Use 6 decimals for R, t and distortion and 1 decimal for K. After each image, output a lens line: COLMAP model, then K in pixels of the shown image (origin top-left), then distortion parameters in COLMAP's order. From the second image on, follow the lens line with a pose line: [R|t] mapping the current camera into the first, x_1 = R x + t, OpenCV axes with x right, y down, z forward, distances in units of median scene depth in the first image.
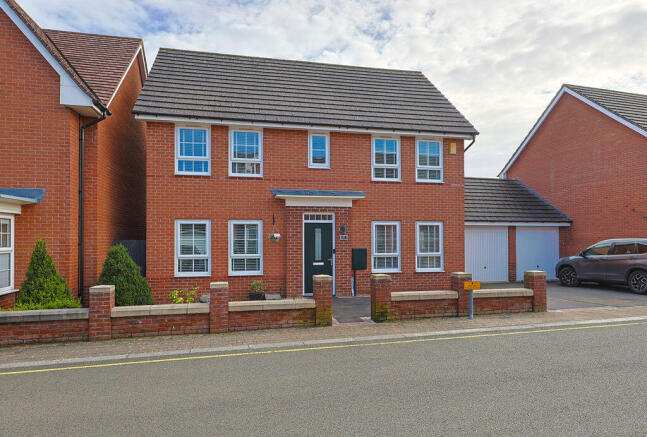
lens RADIAL K [[433.8, 0, 320.3], [0, 433.8, 224.4], [0, 0, 1]] dist [0.007290, 0.003027]
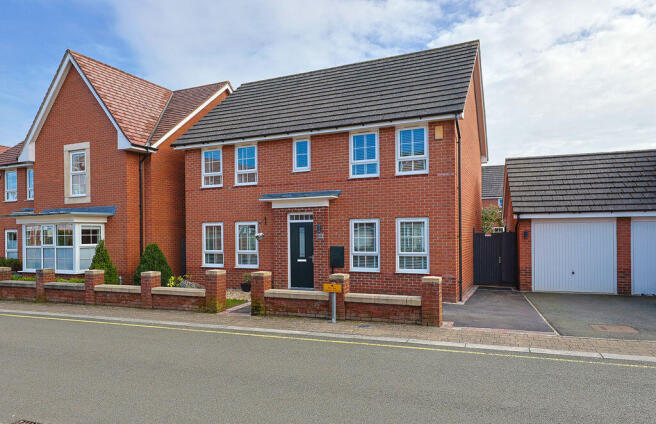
lens RADIAL K [[433.9, 0, 334.7], [0, 433.9, 225.5], [0, 0, 1]] dist [0.004136, 0.001328]
pose [[0.795724, -0.018907, -0.605364, 0.763281], [0.027693, 0.999603, 0.005182, 0.000350], [0.605026, -0.020888, 0.795932, 0.209179]]
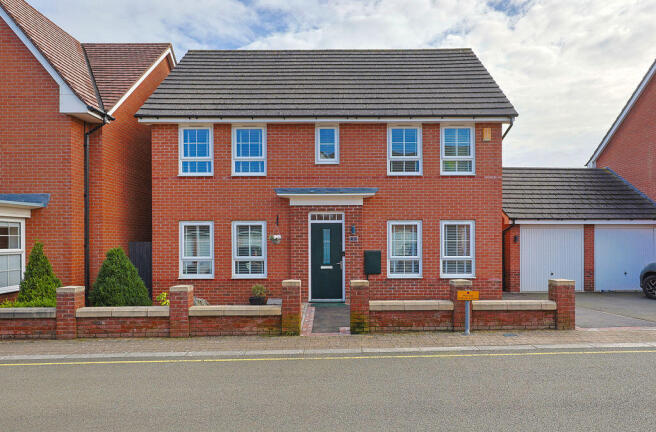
lens RADIAL K [[451.9, 0, 330.2], [0, 451.9, 231.8], [0, 0, 1]] dist [-0.000284, -0.001819]
pose [[0.973841, -0.005756, -0.227158, 0.237834], [0.009119, 0.999864, 0.013758, 0.001754], [0.227048, -0.015469, 0.973761, 0.069191]]
